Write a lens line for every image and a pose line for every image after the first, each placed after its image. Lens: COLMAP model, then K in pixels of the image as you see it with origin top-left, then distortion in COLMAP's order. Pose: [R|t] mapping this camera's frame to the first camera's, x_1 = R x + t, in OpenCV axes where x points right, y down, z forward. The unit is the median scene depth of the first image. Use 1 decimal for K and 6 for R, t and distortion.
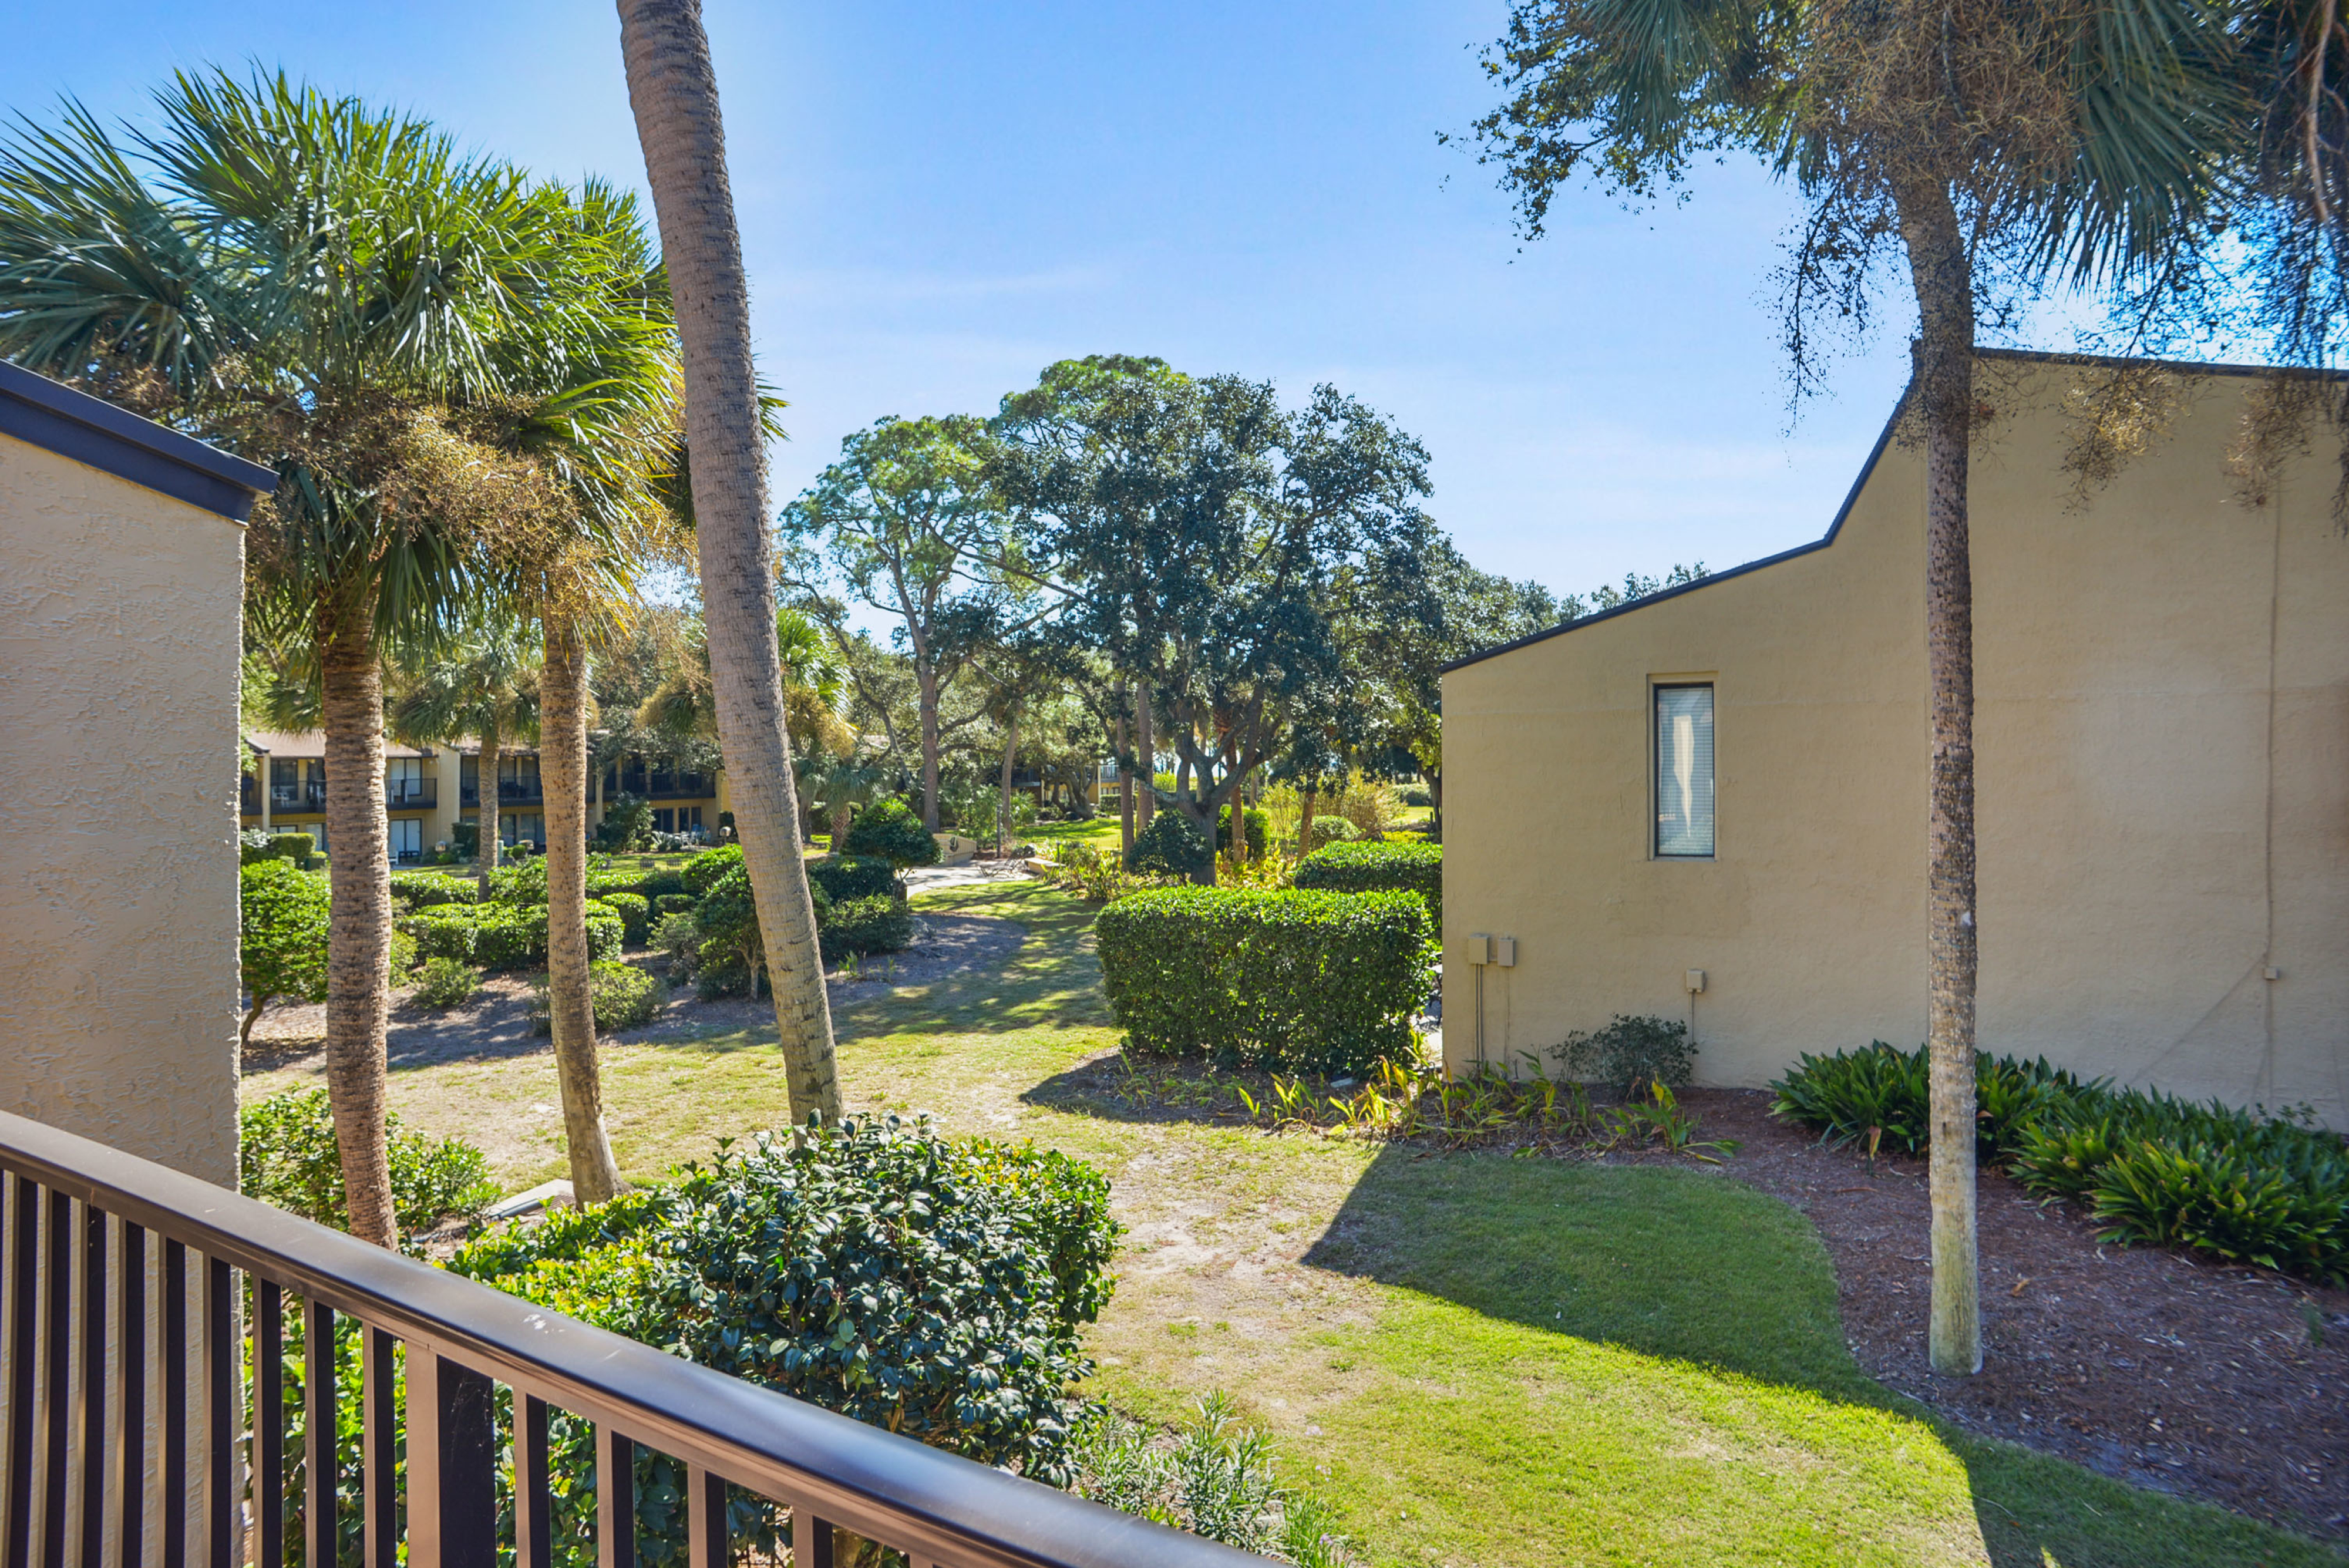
lens RADIAL K [[1331.4, 0, 1155.2], [0, 1331.4, 773.0], [0, 0, 1]] dist [-0.119550, 0.071553]
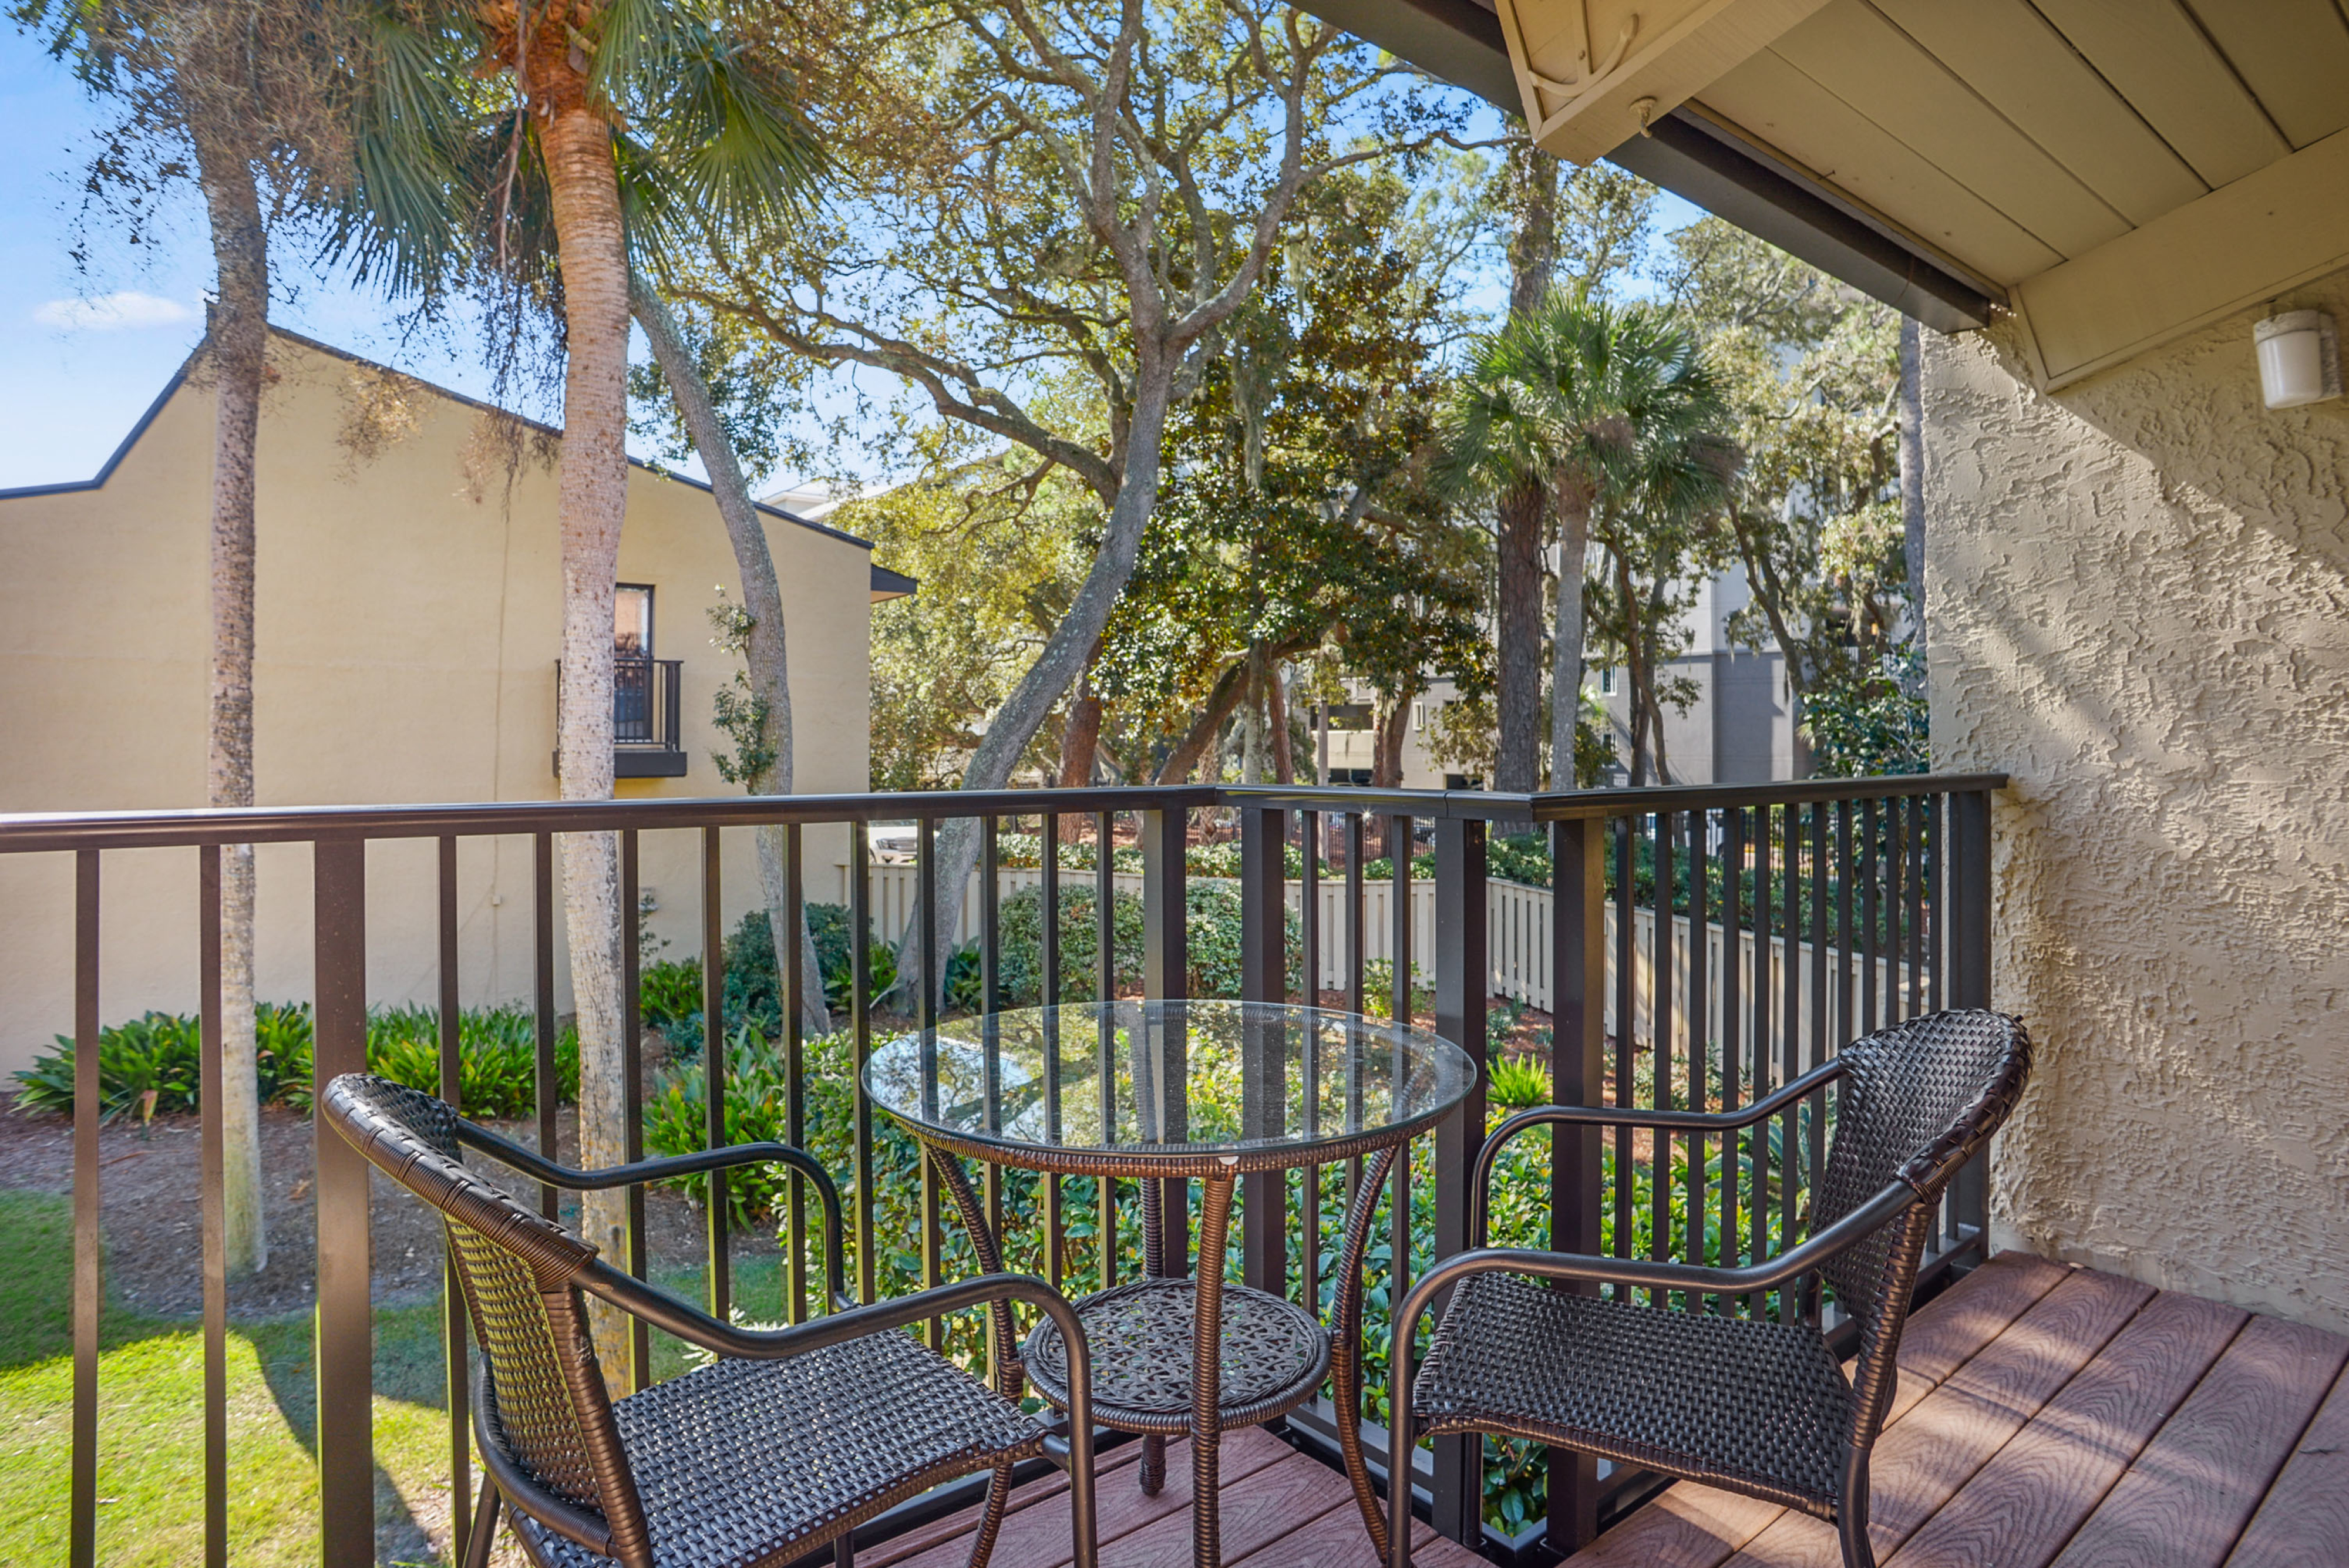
lens RADIAL K [[1331.4, 0, 1155.2], [0, 1331.4, 773.0], [0, 0, 1]] dist [-0.119550, 0.071553]
pose [[0.379716, 0.007179, 0.925075, -0.063592], [-0.012442, 0.999919, -0.002652, 0.043219], [-0.925019, -0.010503, 0.379775, -0.106483]]
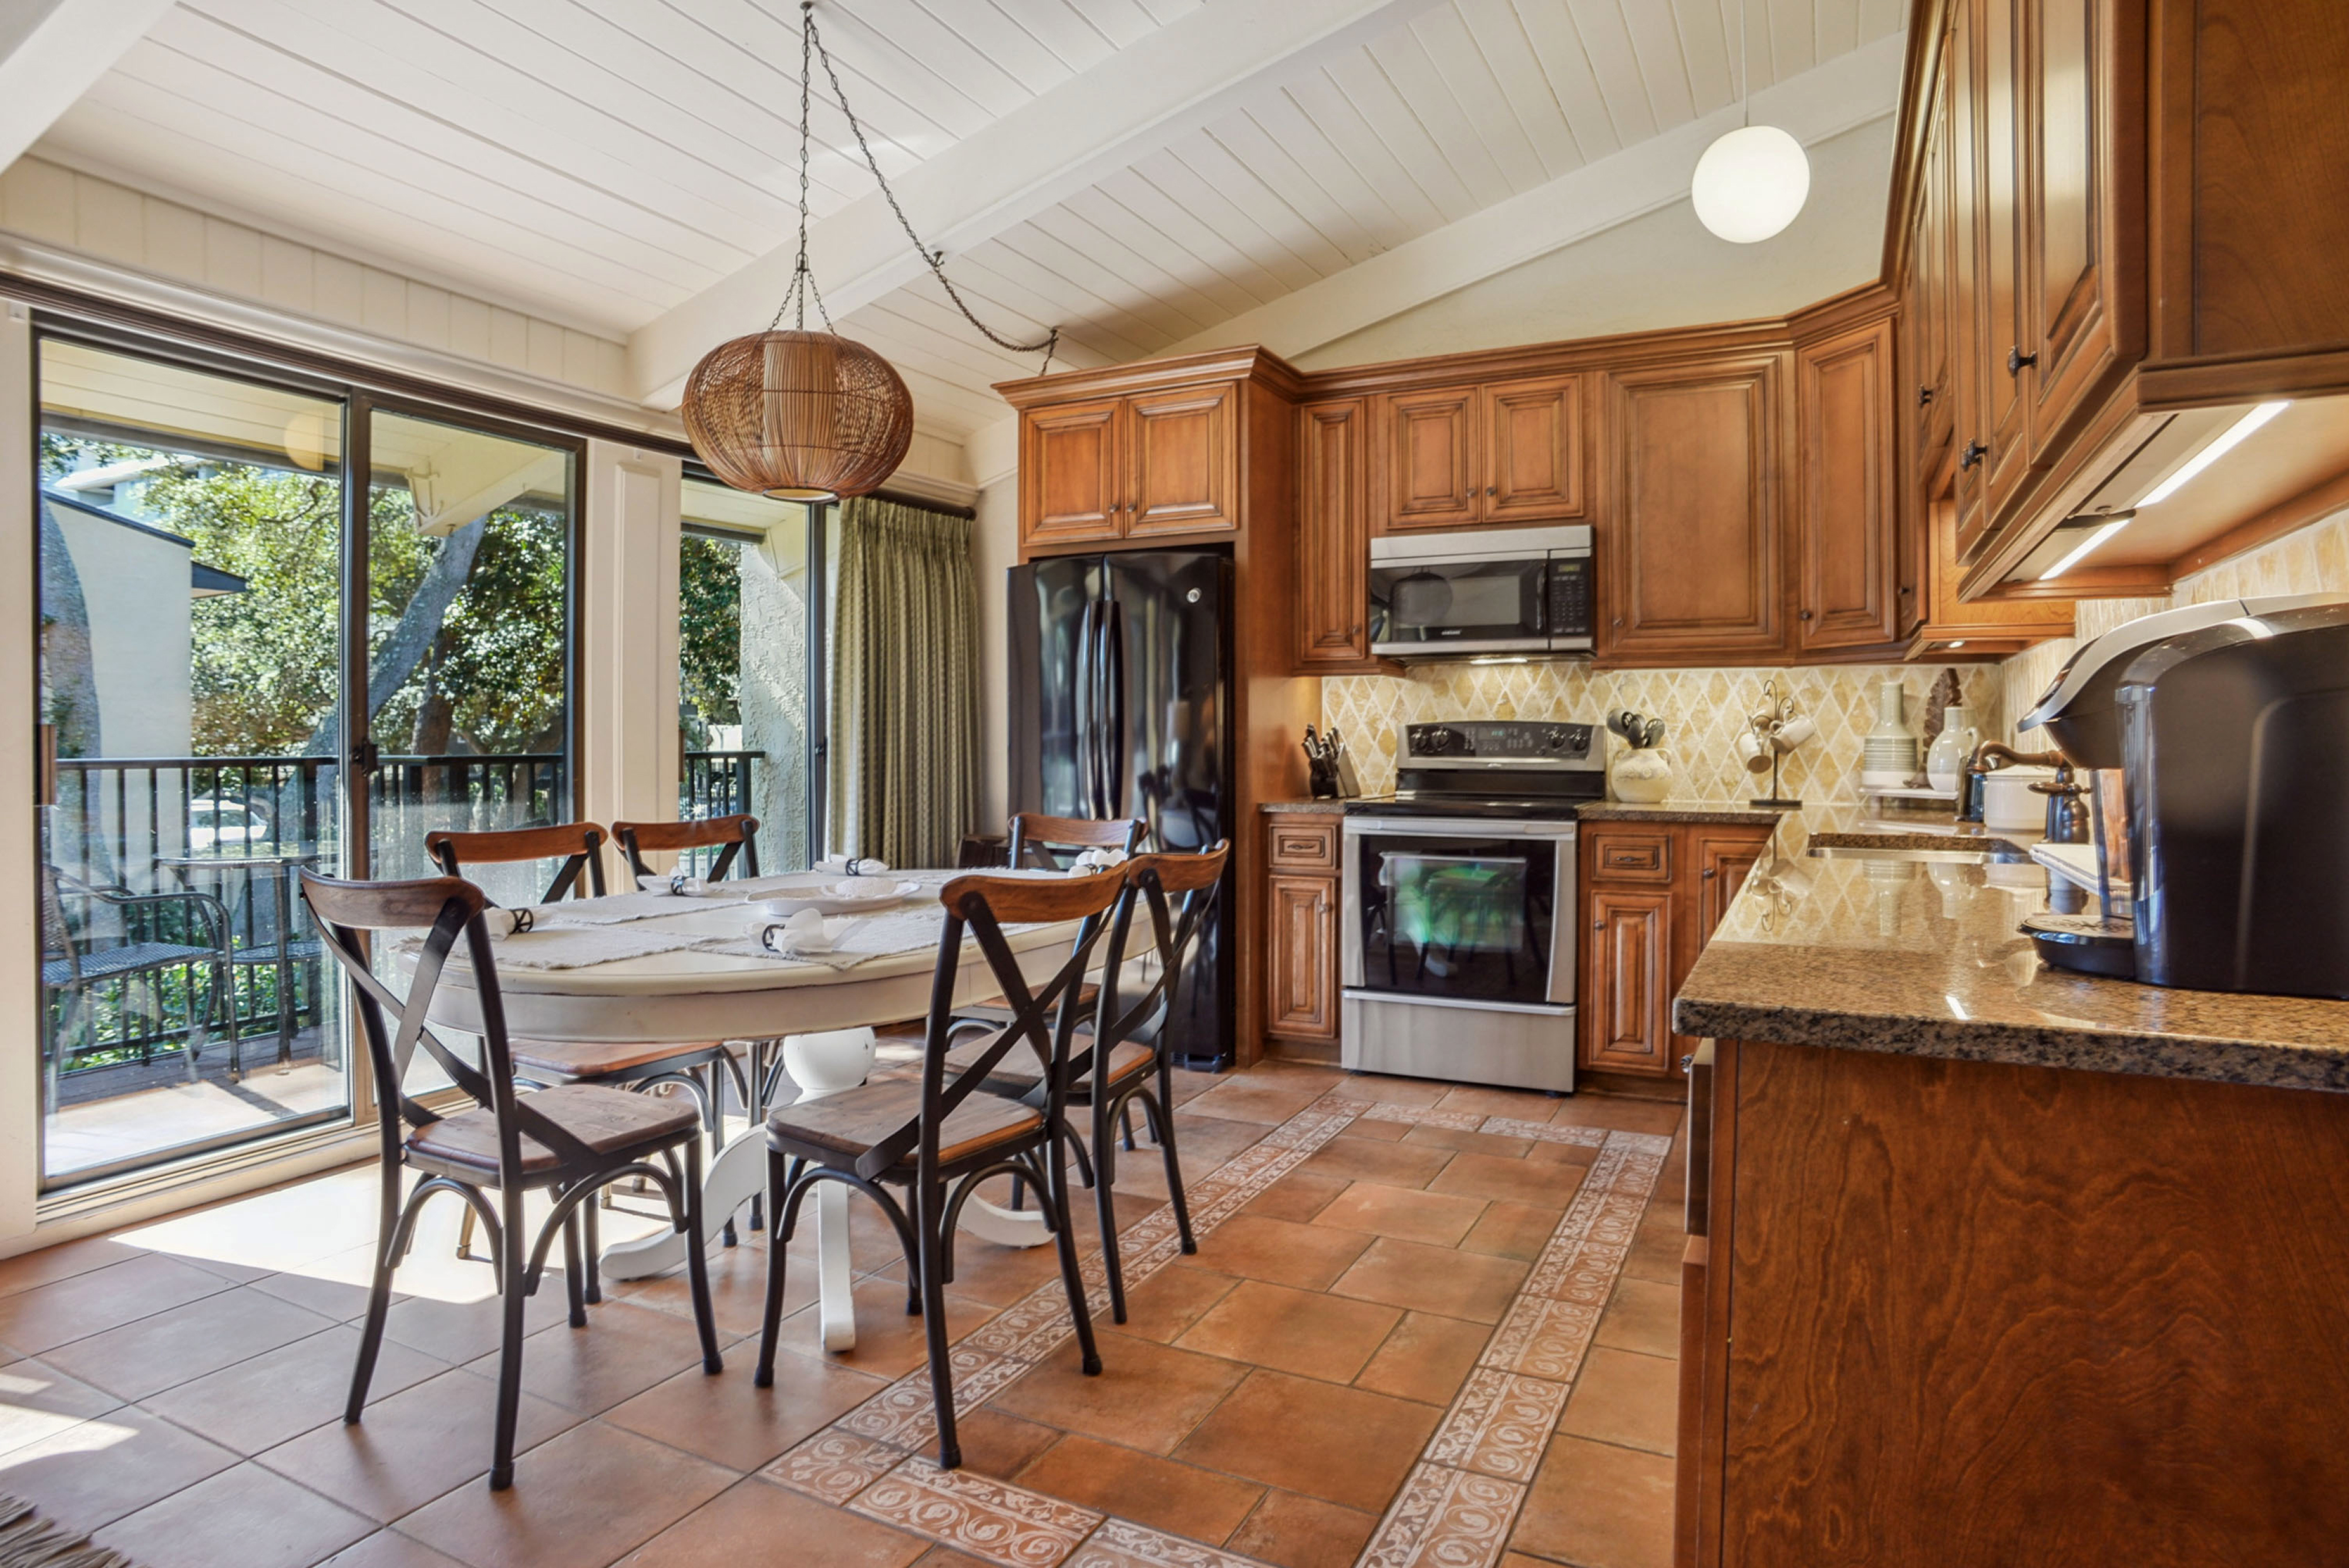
lens RADIAL K [[1331.4, 0, 1155.2], [0, 1331.4, 773.0], [0, 0, 1]] dist [-0.119550, 0.071553]
pose [[-0.040995, 0.004818, 0.999148, -0.458524], [-0.005702, 0.999971, -0.005056, 0.056401], [-0.999143, -0.005904, -0.040966, -0.398101]]
